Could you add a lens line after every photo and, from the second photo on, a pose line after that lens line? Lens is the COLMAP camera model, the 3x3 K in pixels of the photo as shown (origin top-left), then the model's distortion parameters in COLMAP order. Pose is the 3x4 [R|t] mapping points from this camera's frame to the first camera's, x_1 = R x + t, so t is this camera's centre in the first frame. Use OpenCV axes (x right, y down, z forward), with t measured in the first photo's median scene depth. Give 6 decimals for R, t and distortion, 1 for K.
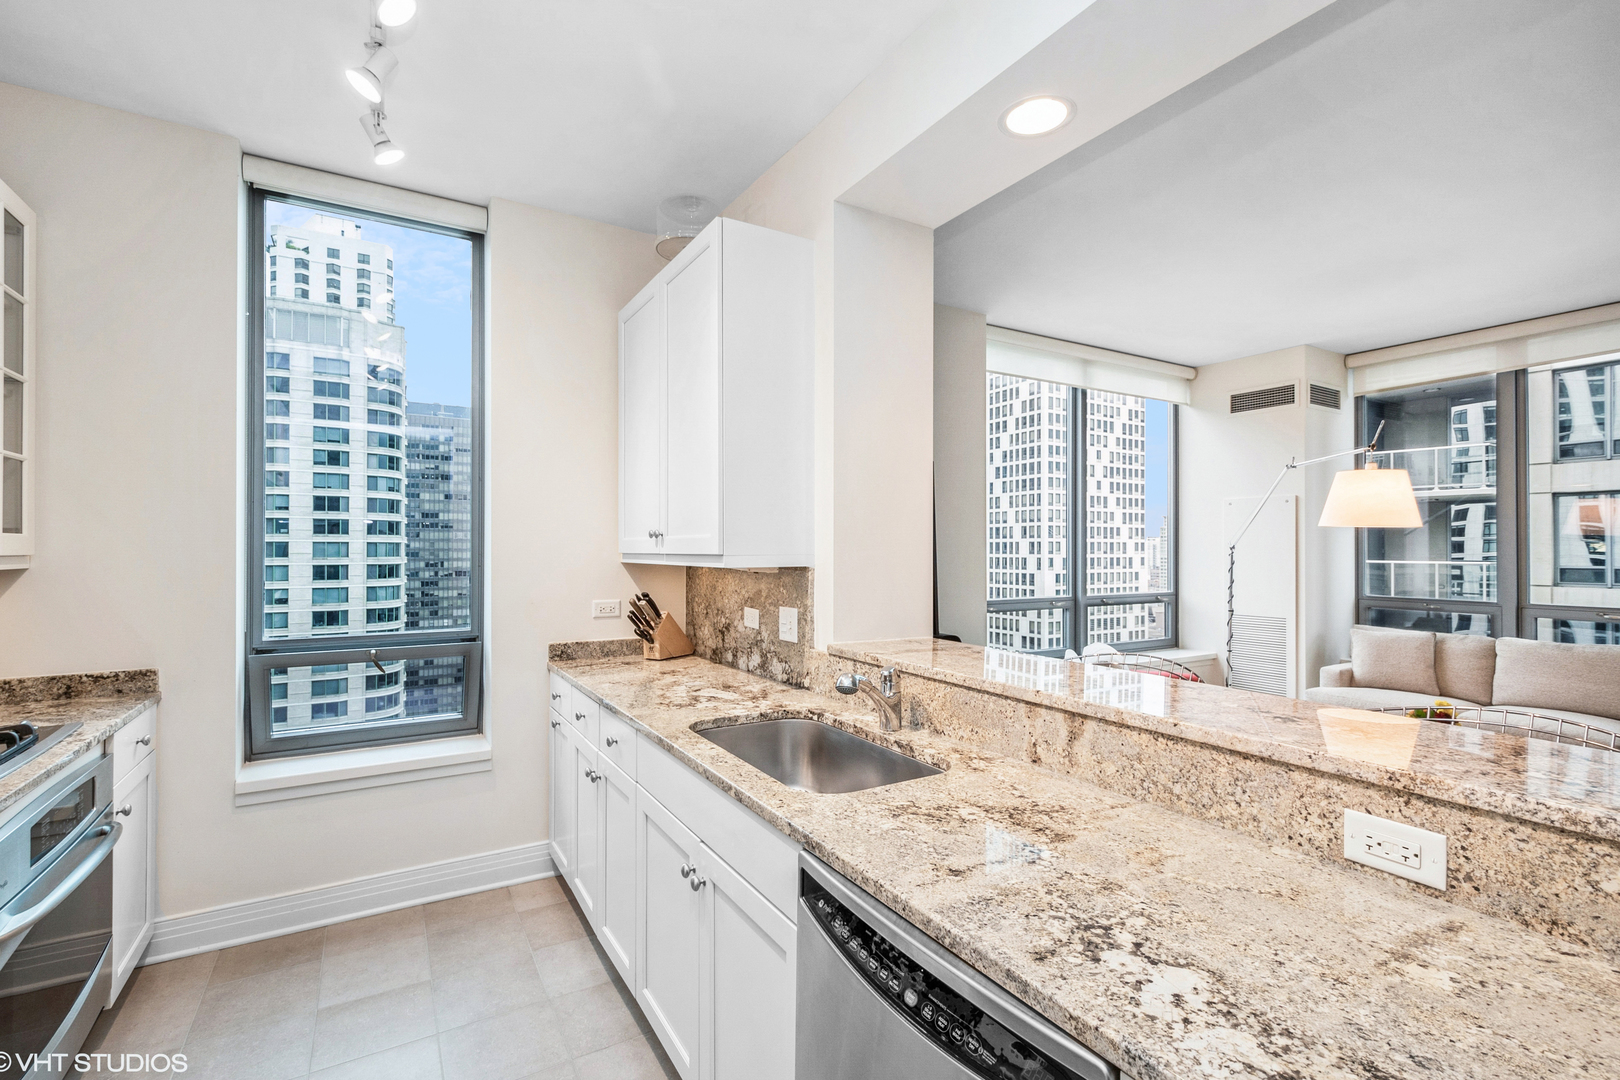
lens RADIAL K [[712.5, 0, 807.2], [0, 712.5, 541.5], [0, 0, 1]] dist [-0.000977, -0.000130]
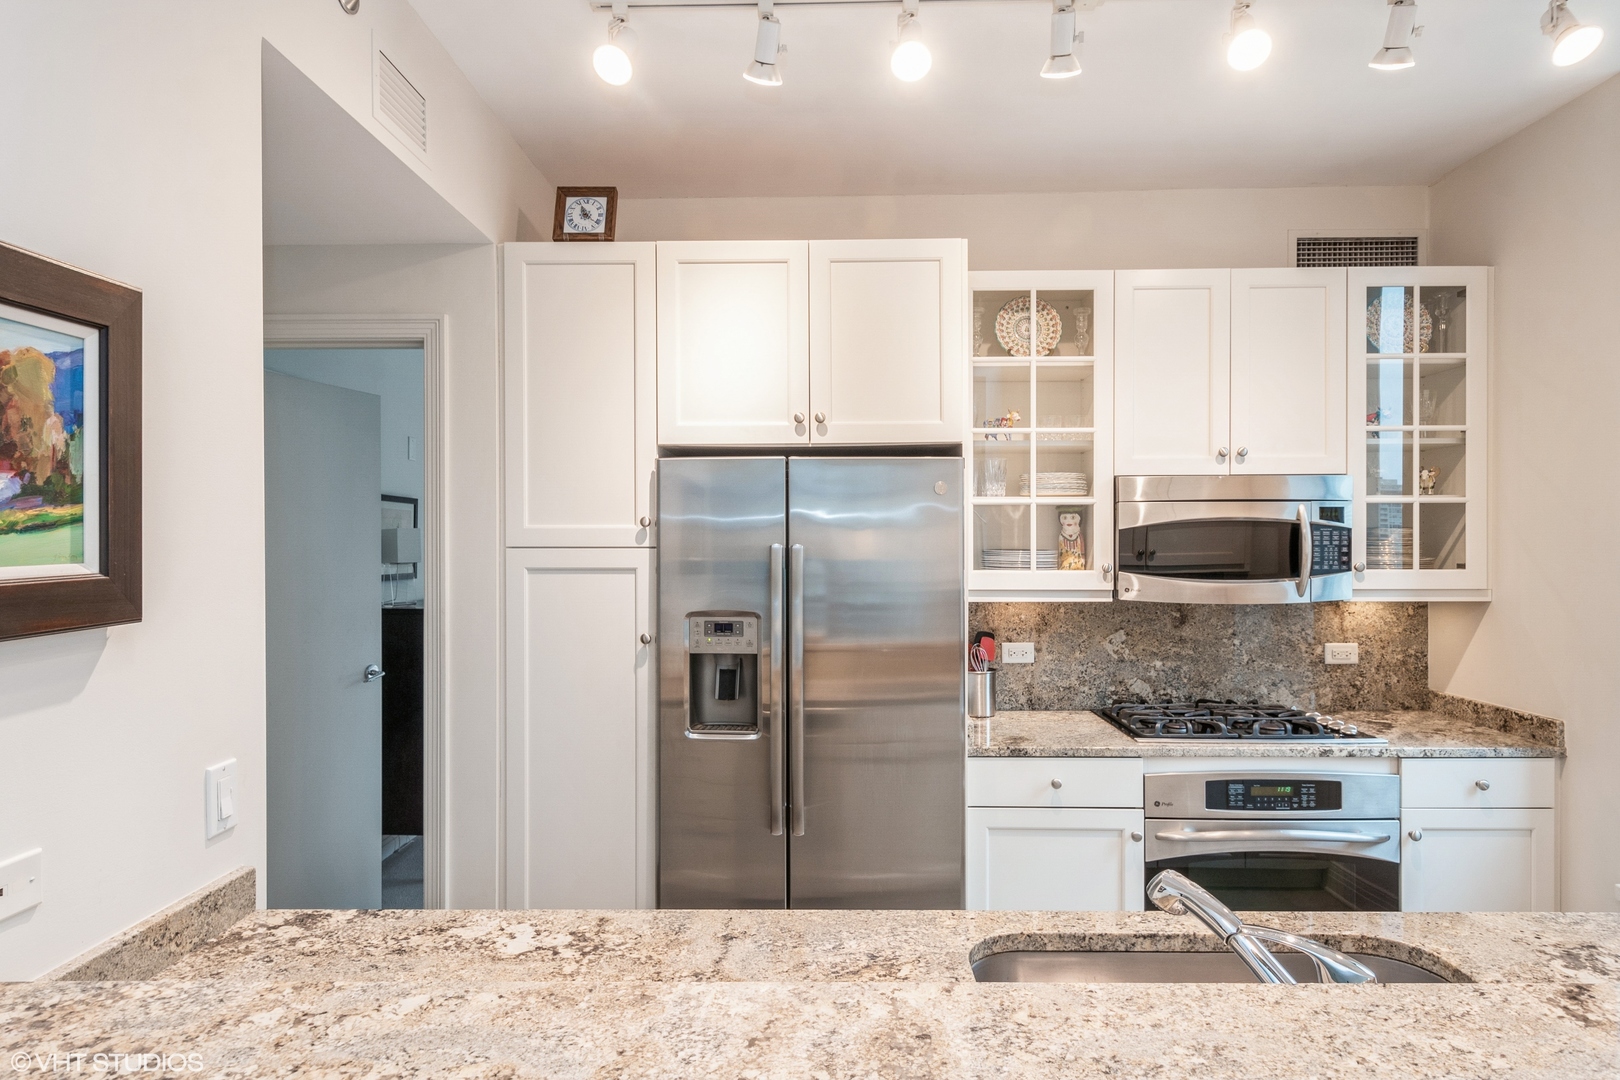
lens RADIAL K [[902.5, 0, 809.4], [0, 902.5, 541.0], [0, 0, 1]] dist [0.000346, 0.000134]
pose [[-0.515788, 0.001053, -0.856716, 1.581408], [0.008255, 0.999959, -0.003741, -0.152286], [0.856676, -0.009002, -0.515776, 2.187318]]
